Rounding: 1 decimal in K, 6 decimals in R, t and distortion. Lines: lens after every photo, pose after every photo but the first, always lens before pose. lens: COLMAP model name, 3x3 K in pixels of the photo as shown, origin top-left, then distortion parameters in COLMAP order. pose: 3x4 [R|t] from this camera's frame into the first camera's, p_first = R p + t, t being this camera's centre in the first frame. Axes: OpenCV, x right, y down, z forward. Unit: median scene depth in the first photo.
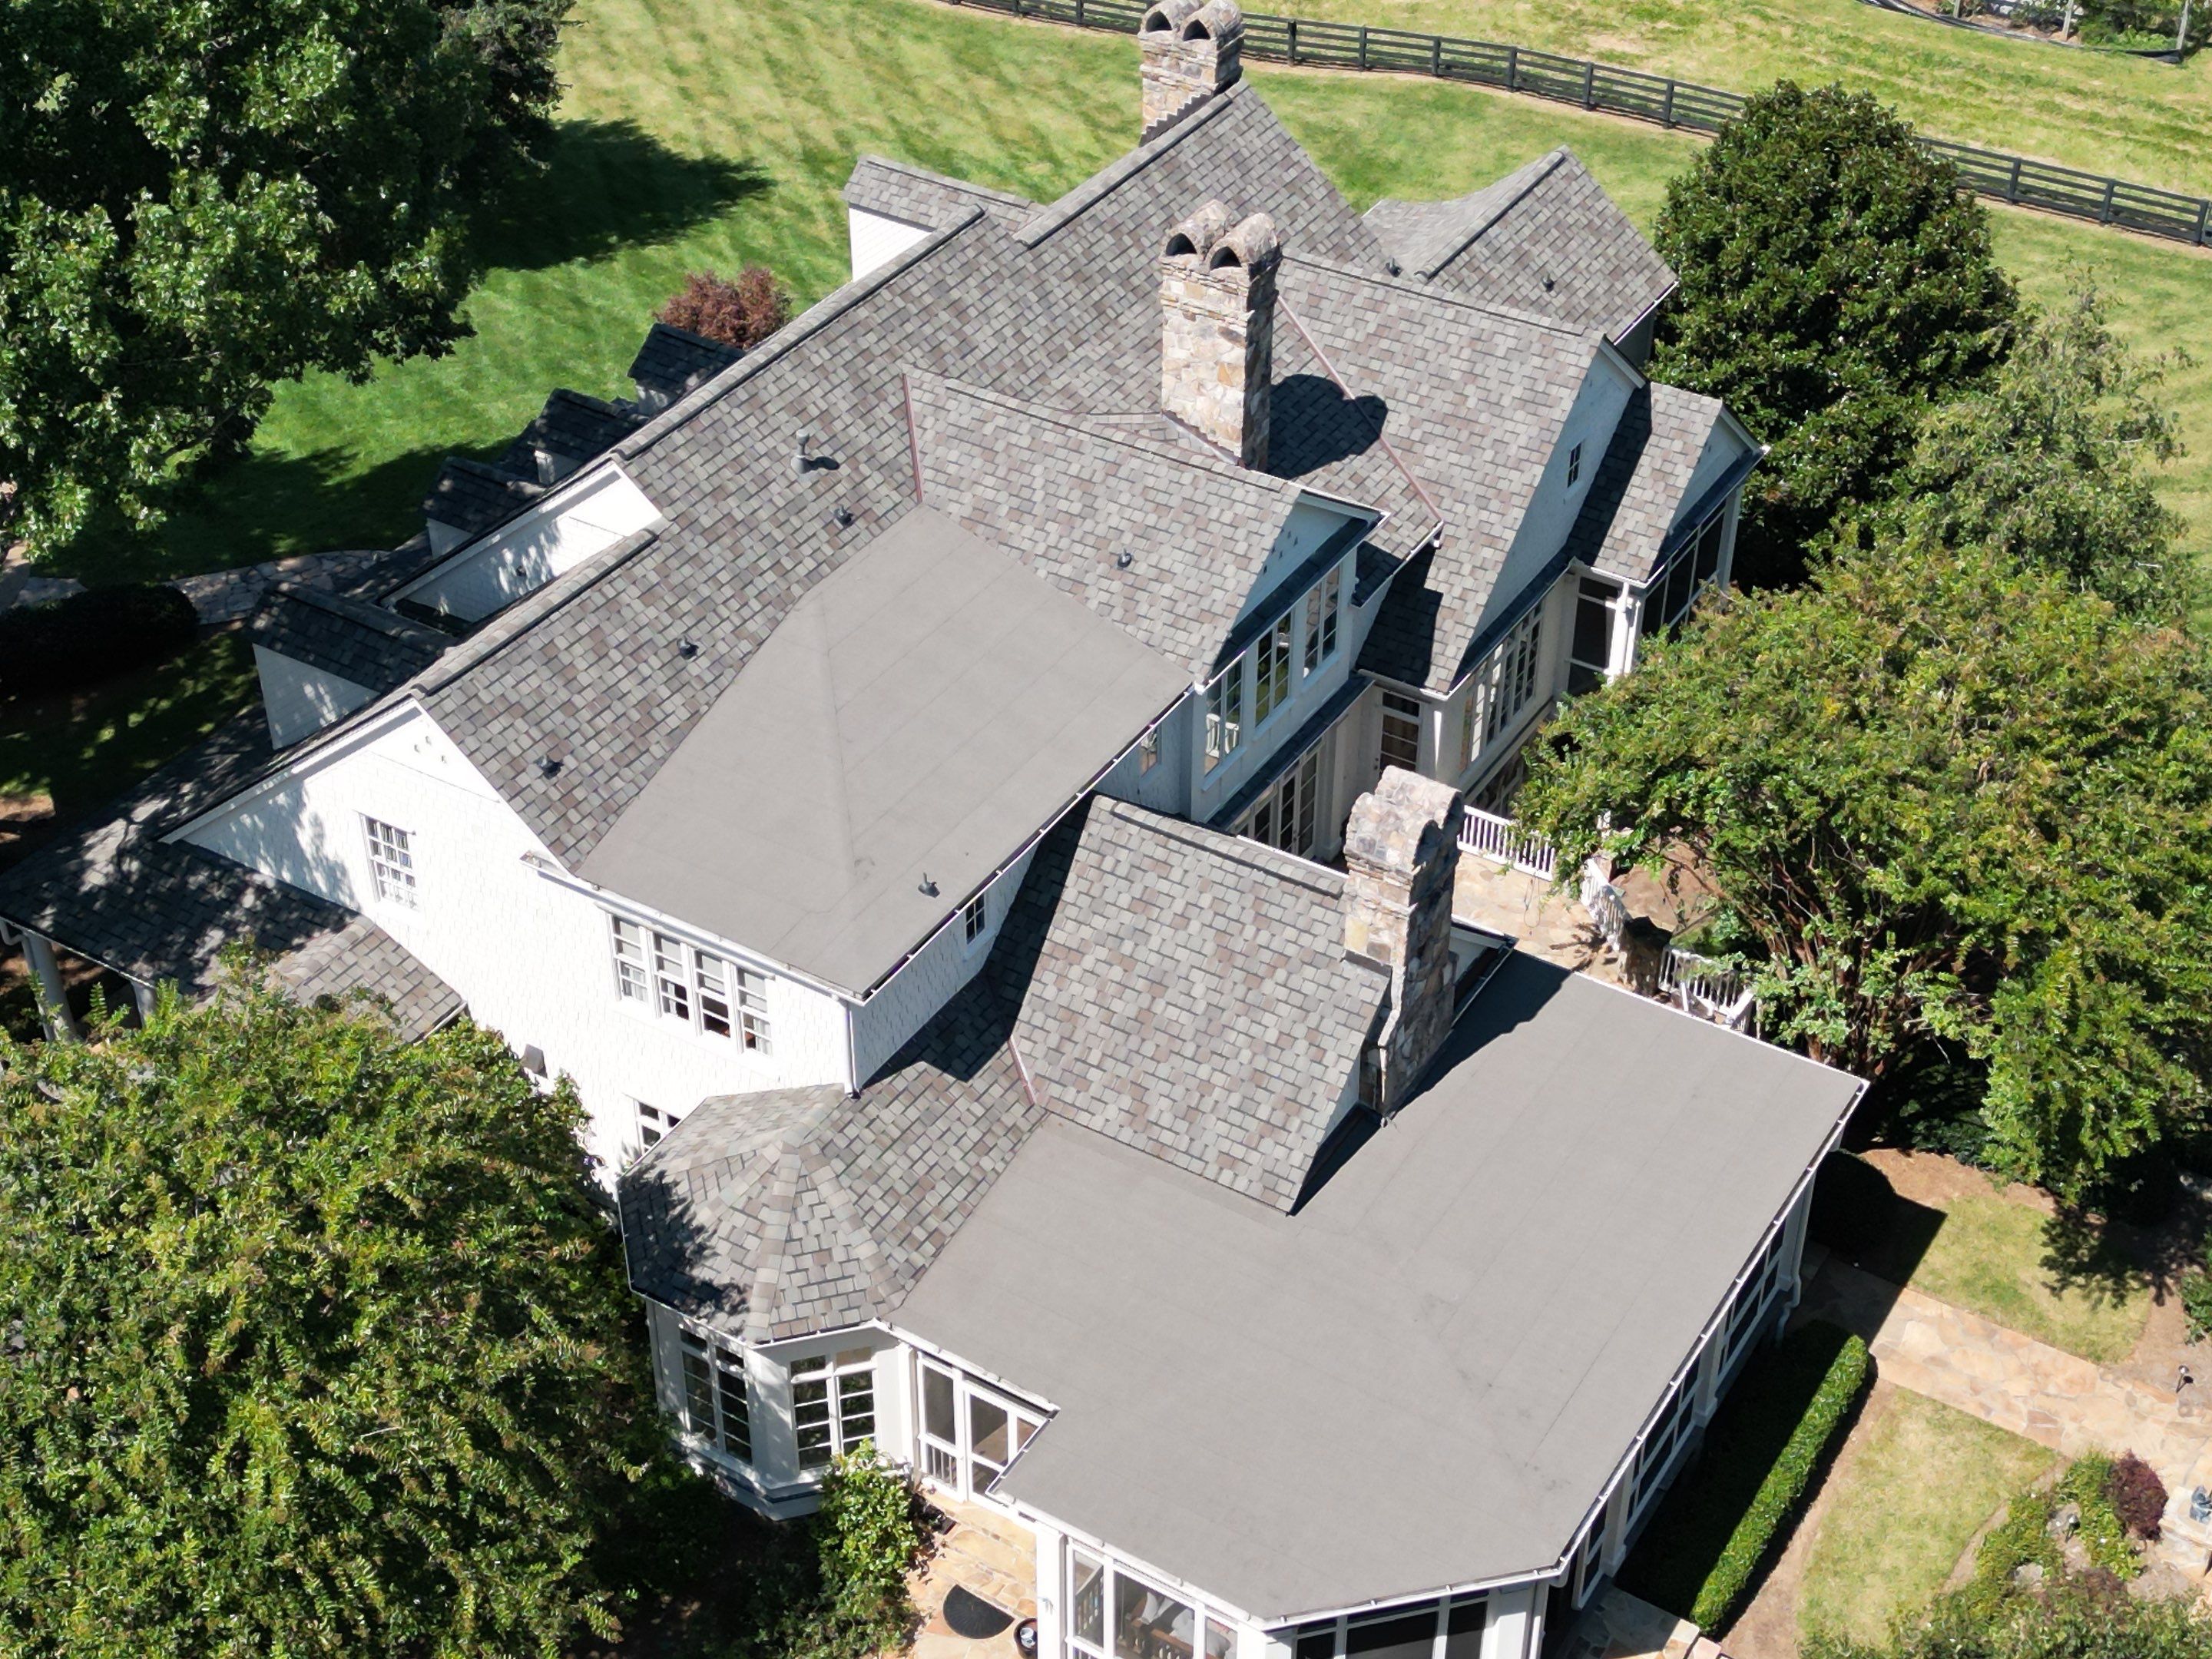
lens RADIAL K [[3028.4, 0, 1073.7], [0, 3028.4, 852.4], [0, 0, 1]] dist [0.280682, -1.253793]
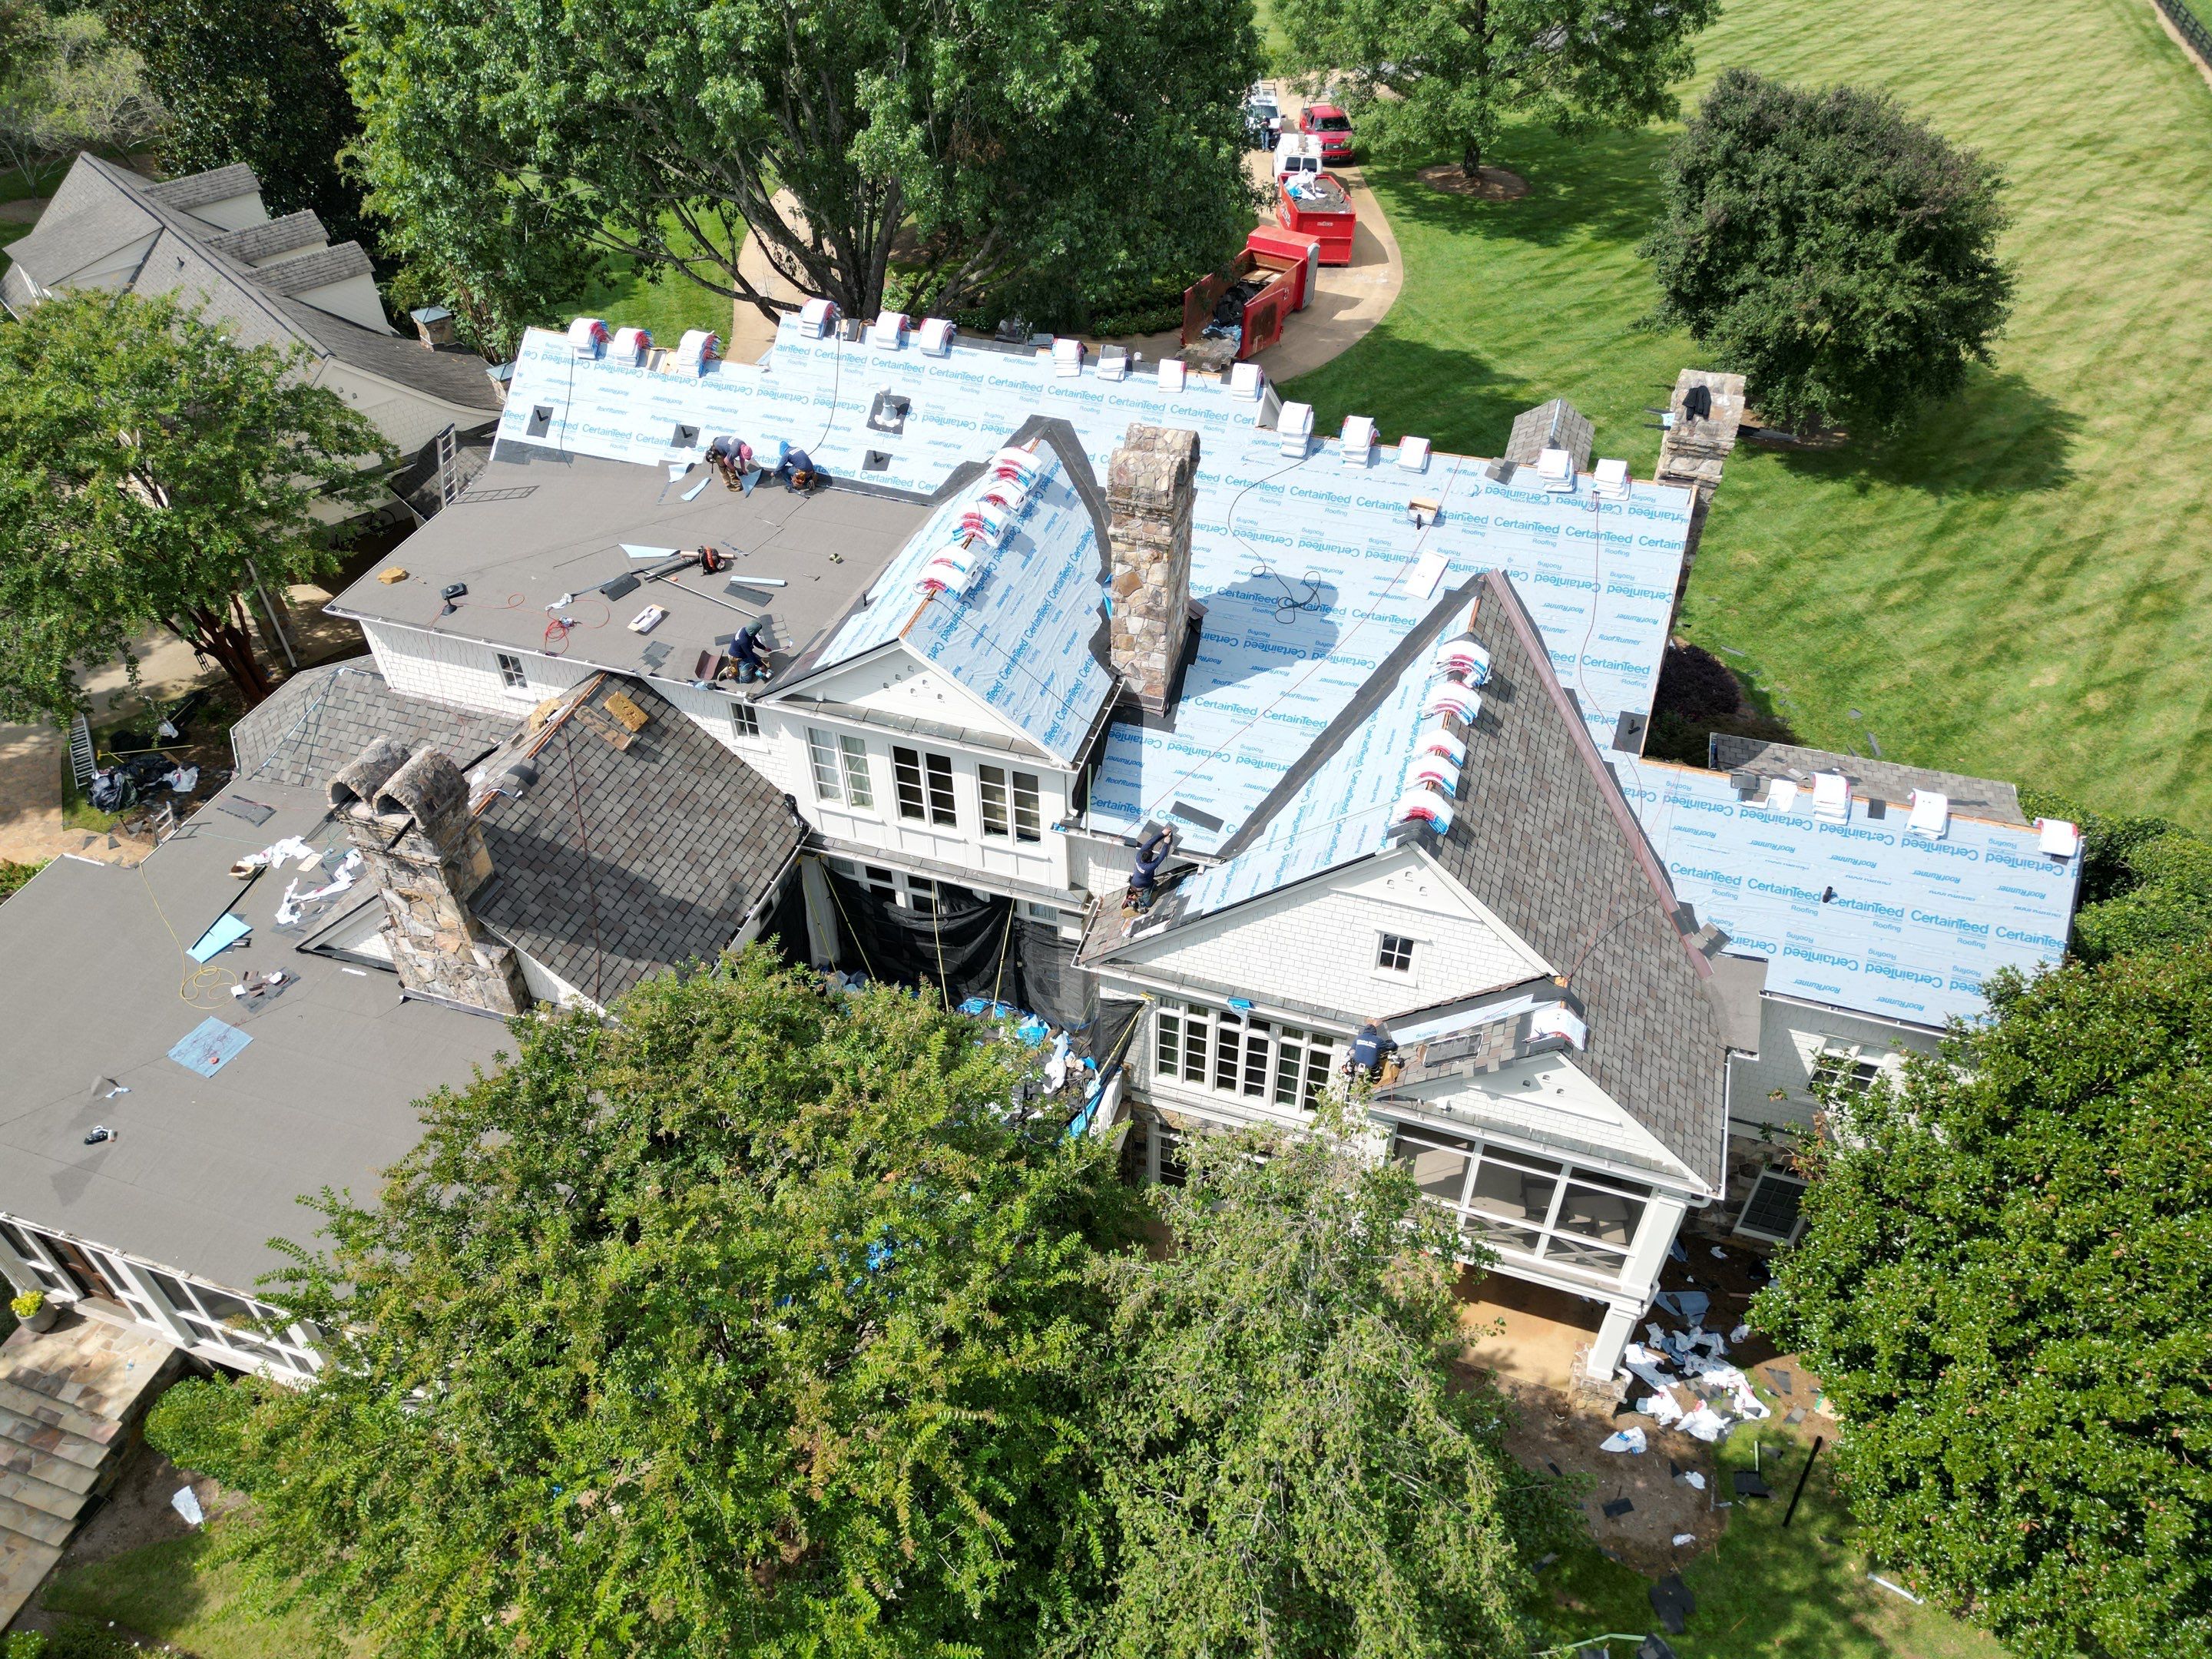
lens RADIAL K [[1538.2, 0, 1100.8], [0, 1538.2, 819.4], [0, 0, 1]] dist [0.075945, -0.073528]
pose [[0.244380, 0.652094, -0.717671, 0.514715], [-0.586819, 0.688655, 0.425907, -0.344513], [0.771960, 0.317059, 0.550955, 0.787718]]
